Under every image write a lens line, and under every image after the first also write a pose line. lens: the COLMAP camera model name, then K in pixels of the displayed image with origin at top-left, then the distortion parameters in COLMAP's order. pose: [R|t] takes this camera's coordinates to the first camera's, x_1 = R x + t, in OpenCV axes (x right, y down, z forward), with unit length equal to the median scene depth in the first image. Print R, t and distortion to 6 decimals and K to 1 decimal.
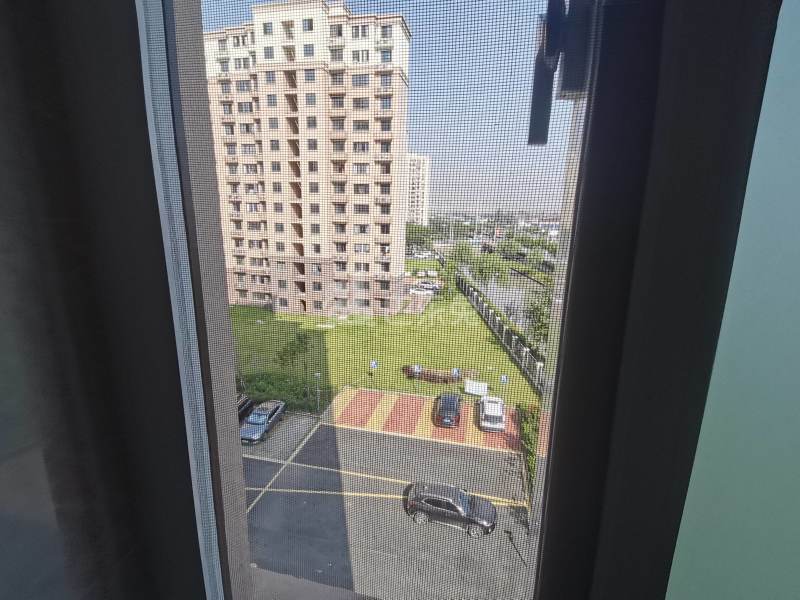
lens RADIAL K [[394.6, 0, 394.7], [0, 394.6, 304.9], [0, 0, 1]] dist [0.038545, -0.023146]
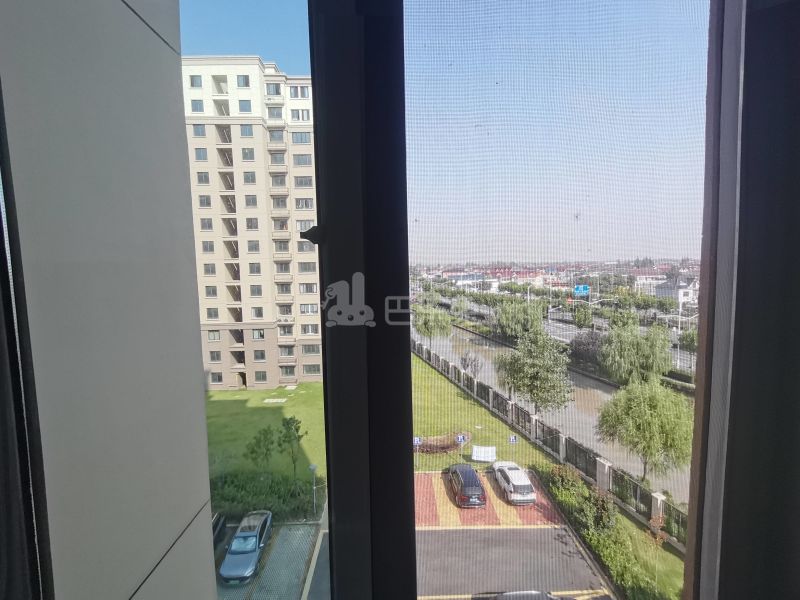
lens RADIAL K [[394.6, 0, 395.6], [0, 394.6, 302.6], [0, 0, 1]] dist [0.038545, -0.023146]
pose [[0.967869, -0.057605, 0.244767, -0.126565], [0.091877, 0.987117, -0.130990, -0.020990], [-0.234068, 0.149270, 0.960693, 0.078254]]
